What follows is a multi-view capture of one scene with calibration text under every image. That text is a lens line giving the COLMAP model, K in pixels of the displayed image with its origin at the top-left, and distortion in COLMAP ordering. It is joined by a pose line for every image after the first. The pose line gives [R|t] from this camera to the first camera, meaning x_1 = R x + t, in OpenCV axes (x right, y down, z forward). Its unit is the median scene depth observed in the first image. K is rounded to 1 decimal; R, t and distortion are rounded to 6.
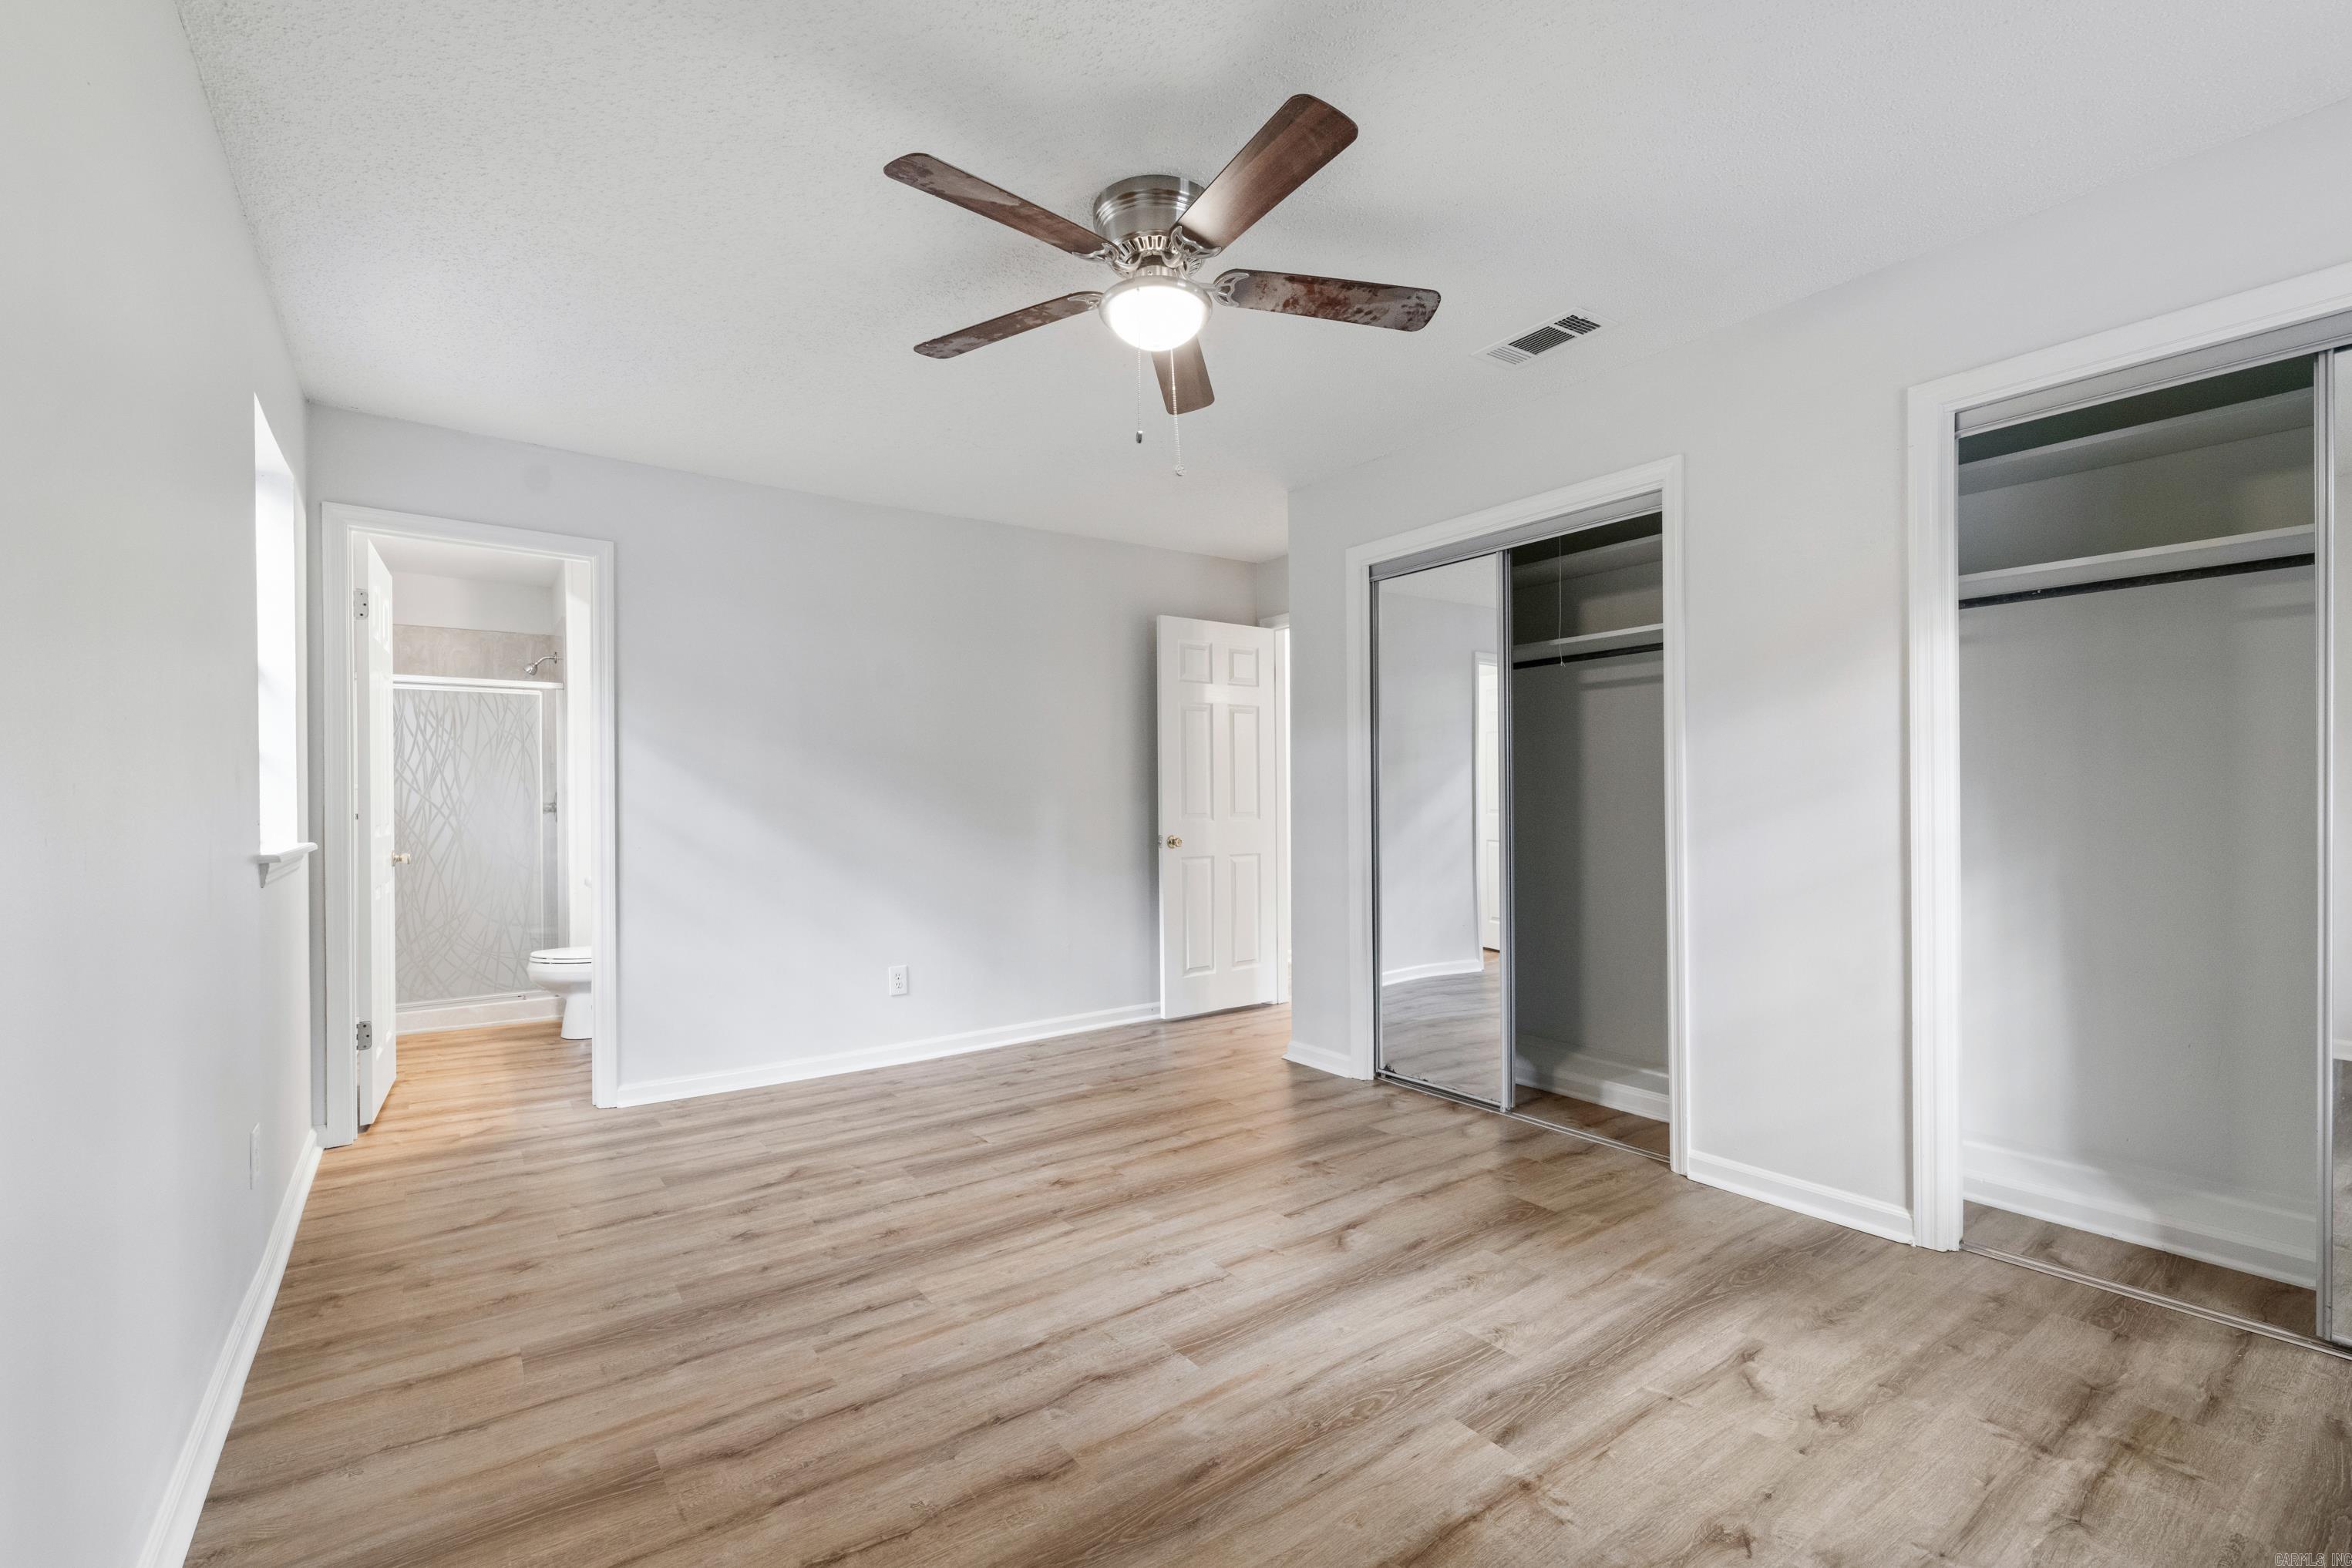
lens RADIAL K [[958.0, 0, 1166.5], [0, 958.0, 803.3], [0, 0, 1]] dist [0.008800, -0.004499]
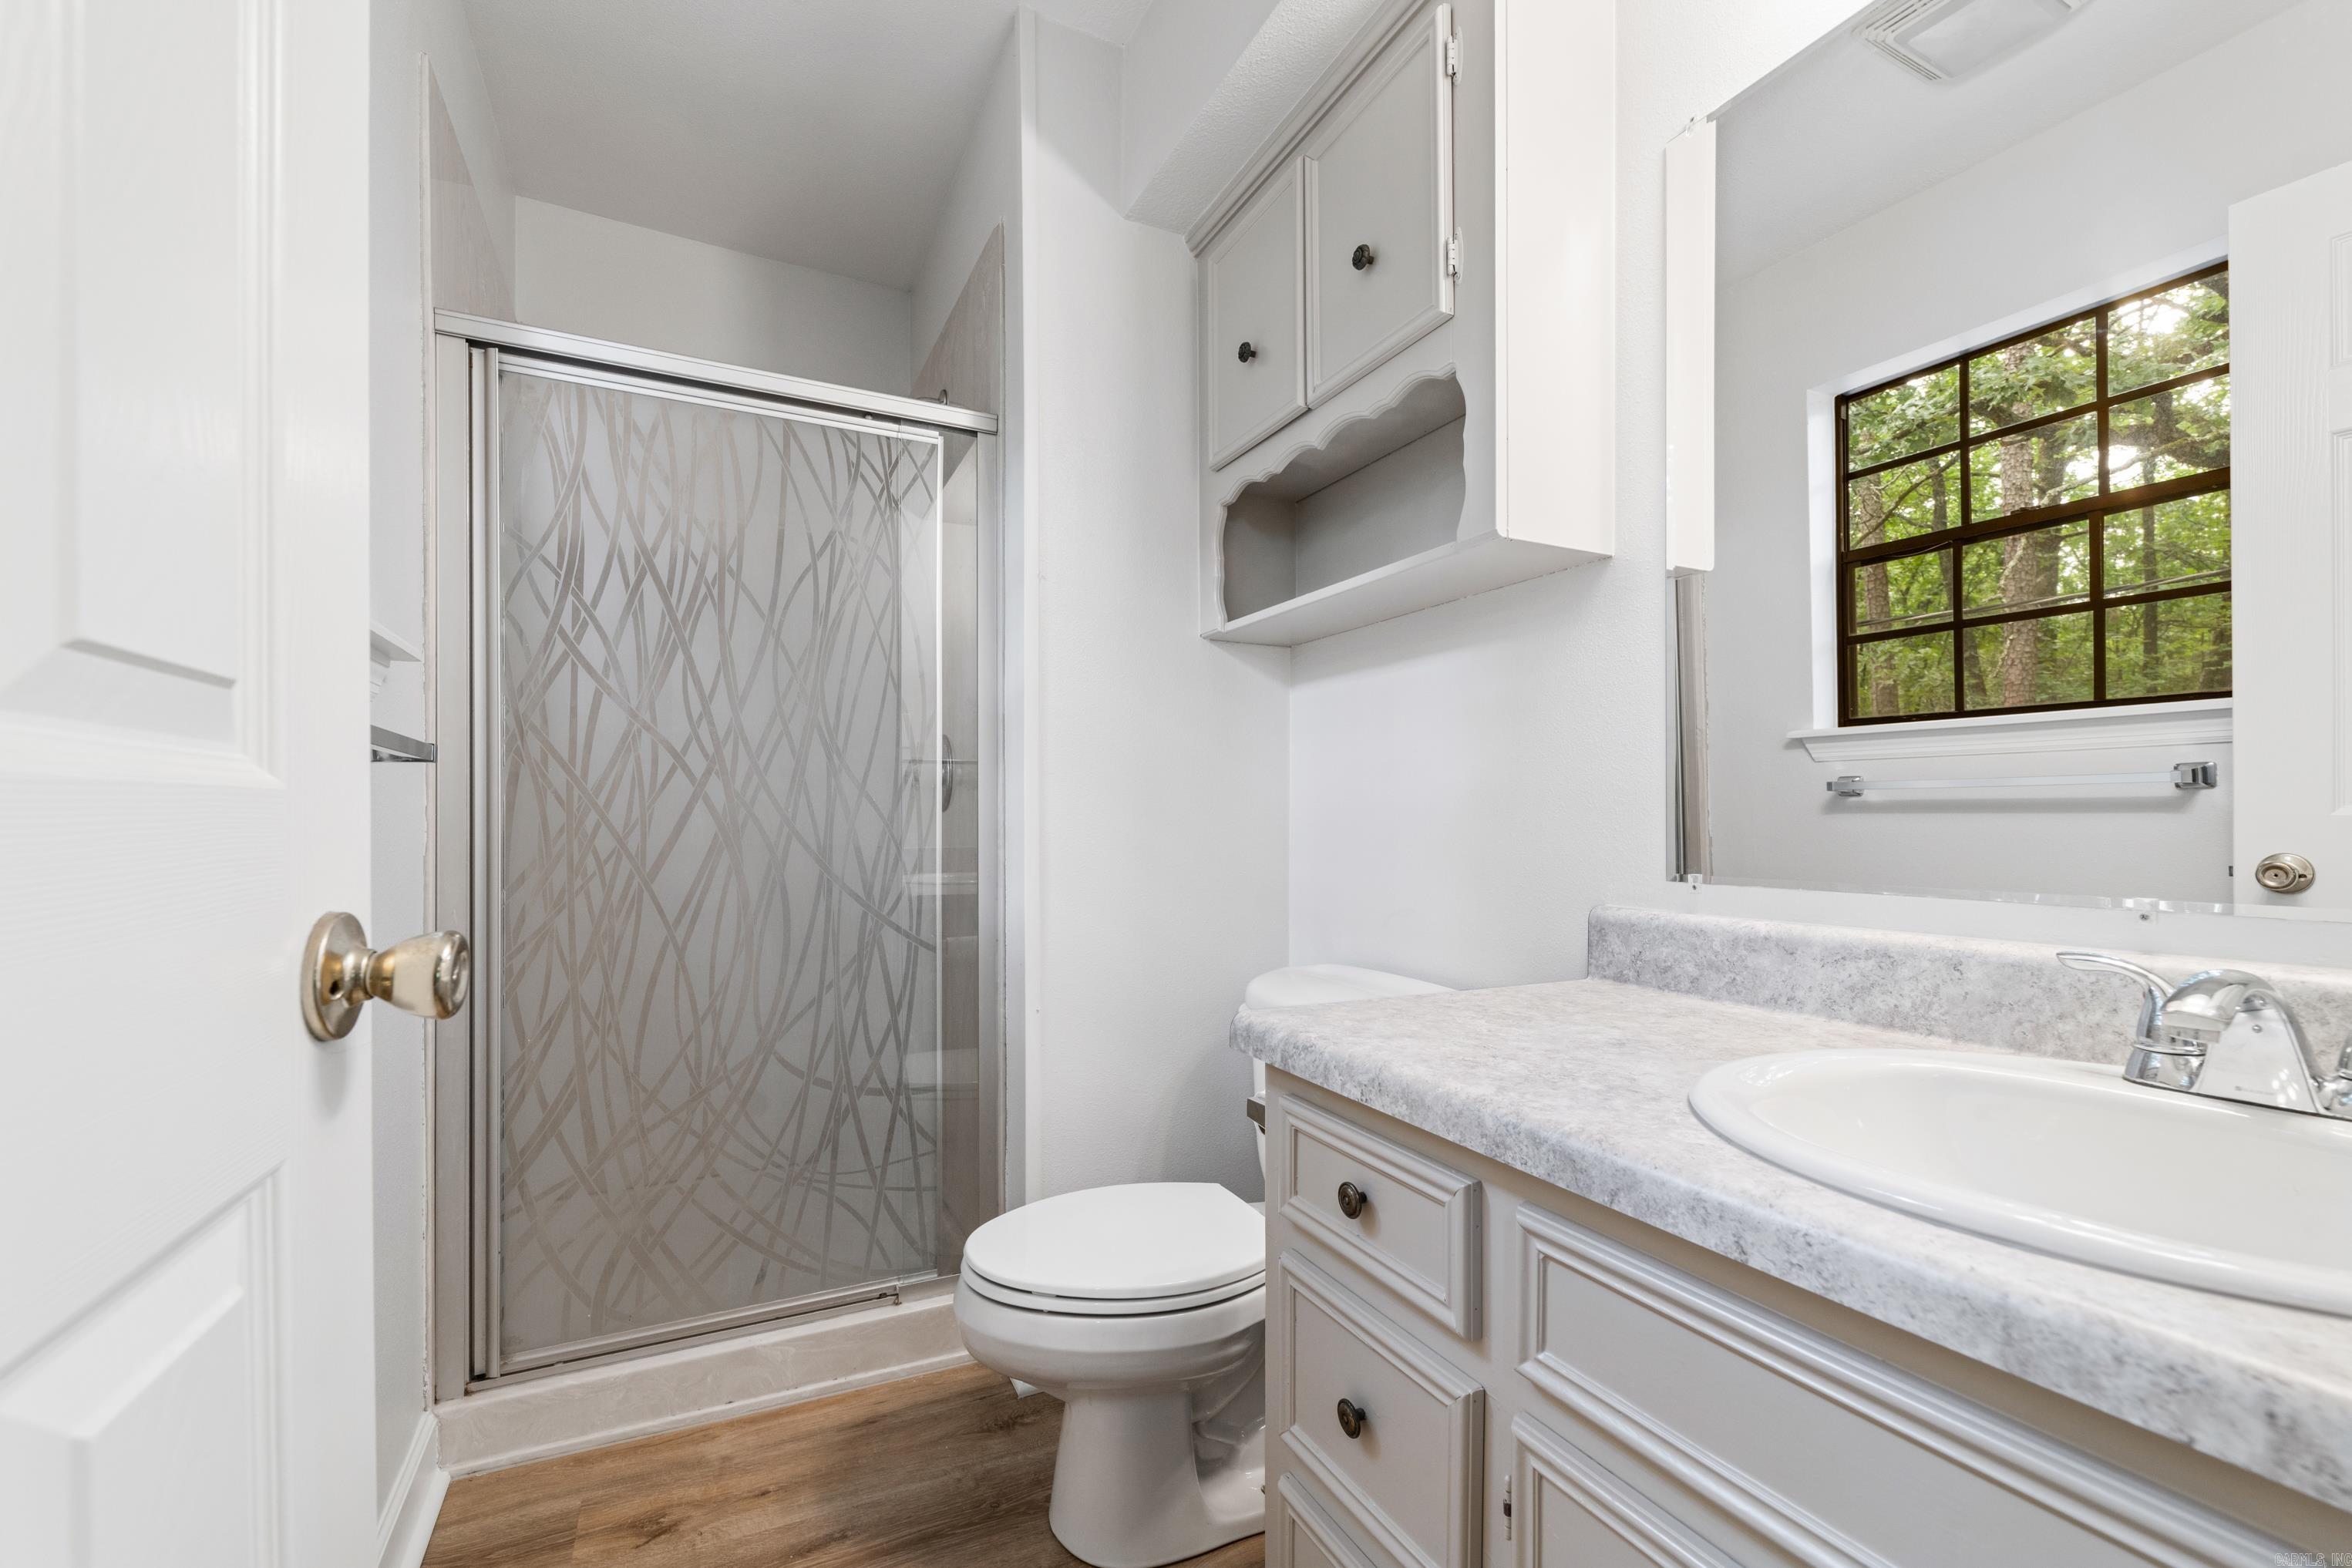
lens RADIAL K [[958.0, 0, 1181.0], [0, 958.0, 808.0], [0, 0, 1]] dist [0.008800, -0.004499]
pose [[0.982773, -0.001428, -0.184811, -0.521242], [-0.000483, 0.999947, -0.010296, 0.027730], [0.184816, 0.010208, 0.982720, 0.701768]]
